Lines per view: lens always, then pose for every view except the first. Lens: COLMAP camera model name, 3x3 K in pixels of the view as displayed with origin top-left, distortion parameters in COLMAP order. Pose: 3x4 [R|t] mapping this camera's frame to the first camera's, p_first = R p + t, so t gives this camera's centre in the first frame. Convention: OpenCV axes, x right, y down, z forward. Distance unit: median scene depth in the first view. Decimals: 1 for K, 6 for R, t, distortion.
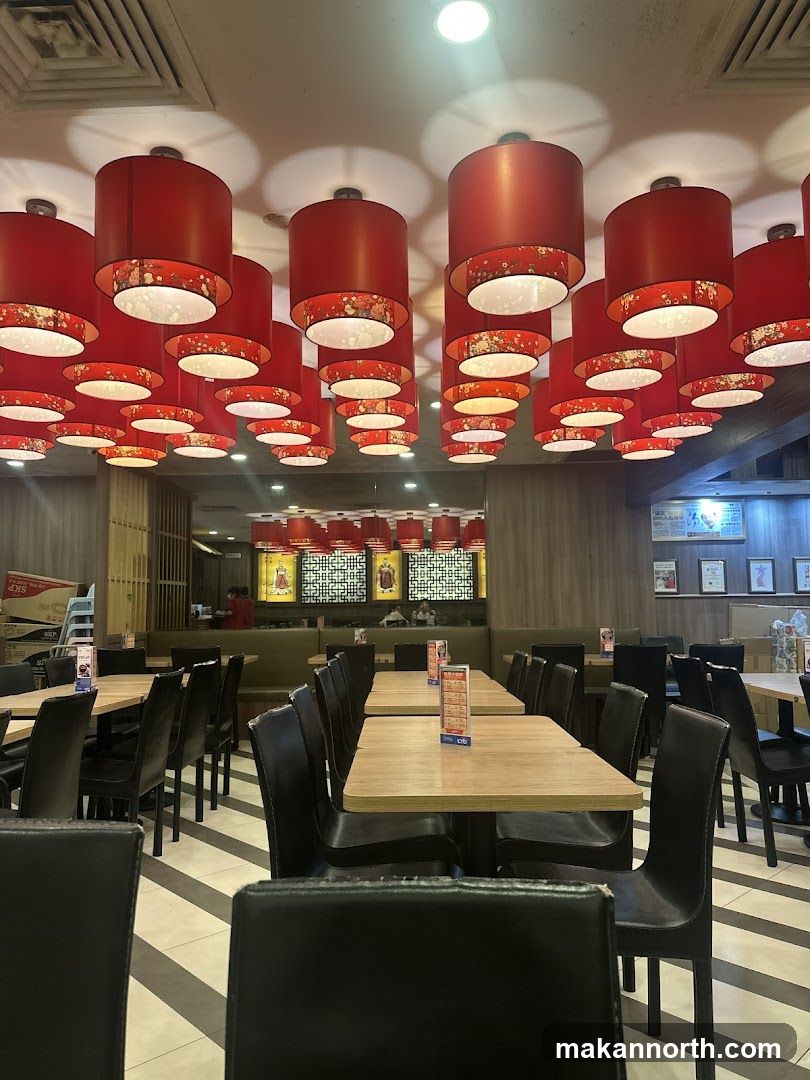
lens RADIAL K [[755.8, 0, 399.5], [0, 755.8, 537.9], [0, 0, 1]] dist [0.023552, -0.026757]
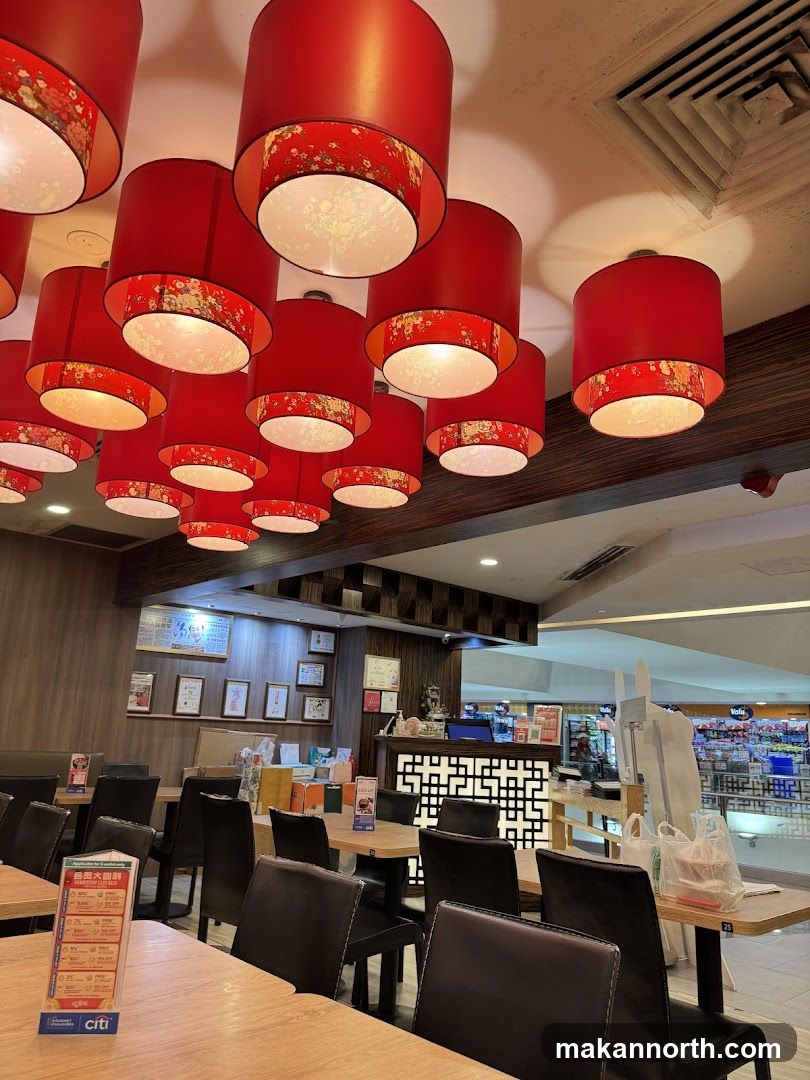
lens RADIAL K [[755.8, 0, 407.2], [0, 755.8, 550.6], [0, 0, 1]] dist [0.023552, -0.026757]
pose [[0.699908, 0.210349, 0.682556, -0.057959], [-0.118034, 0.976573, -0.179924, 0.013911], [-0.704413, 0.045366, 0.708339, 0.175116]]
